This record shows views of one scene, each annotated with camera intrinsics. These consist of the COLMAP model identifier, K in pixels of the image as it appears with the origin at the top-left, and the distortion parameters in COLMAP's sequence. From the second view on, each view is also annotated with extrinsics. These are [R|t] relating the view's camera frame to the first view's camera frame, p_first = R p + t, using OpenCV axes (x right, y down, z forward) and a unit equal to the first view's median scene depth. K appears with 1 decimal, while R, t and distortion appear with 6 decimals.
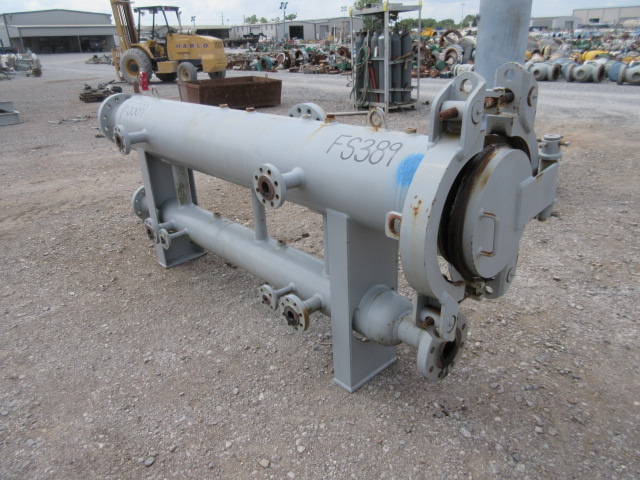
lens RADIAL K [[473.2, 0, 319.2], [0, 473.2, 241.4], [0, 0, 1]] dist [-0.001562, -0.005398]
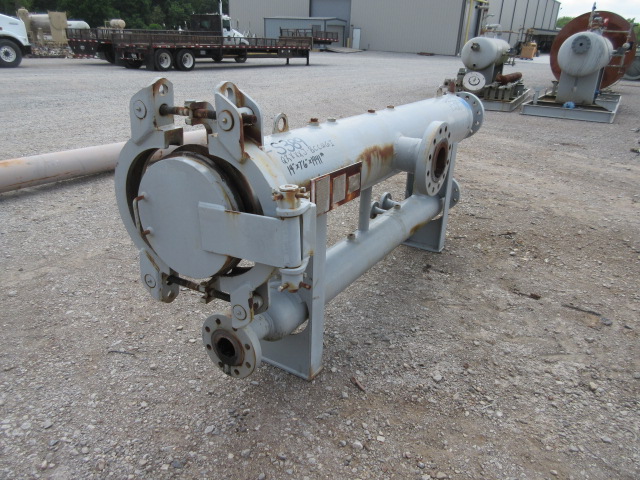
lens RADIAL K [[473.2, 0, 319.2], [0, 473.2, 241.4], [0, 0, 1]] dist [-0.001562, -0.005398]
pose [[0.254597, 0.423418, -0.869424, 0.214595], [-0.423869, 0.856947, 0.293219, -0.069244], [0.869204, 0.293869, 0.397650, 0.132015]]
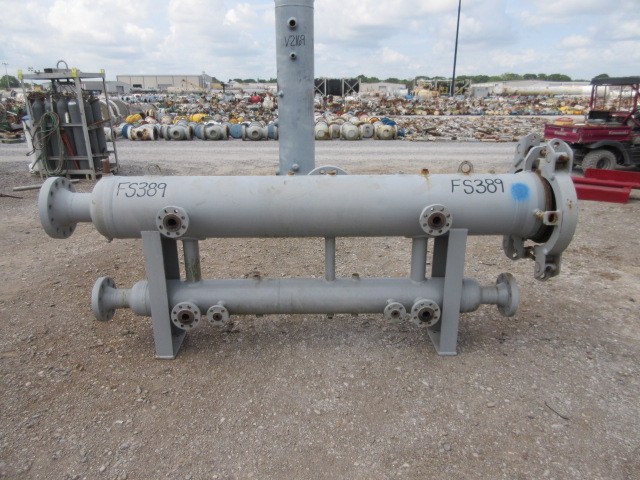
lens RADIAL K [[473.2, 0, 319.2], [0, 473.2, 241.4], [0, 0, 1]] dist [-0.001562, -0.005398]
pose [[0.664224, -0.194012, 0.721918, -0.260209], [0.276531, 0.960997, 0.003832, -0.029288], [-0.694505, 0.197088, 0.691968, 0.050019]]
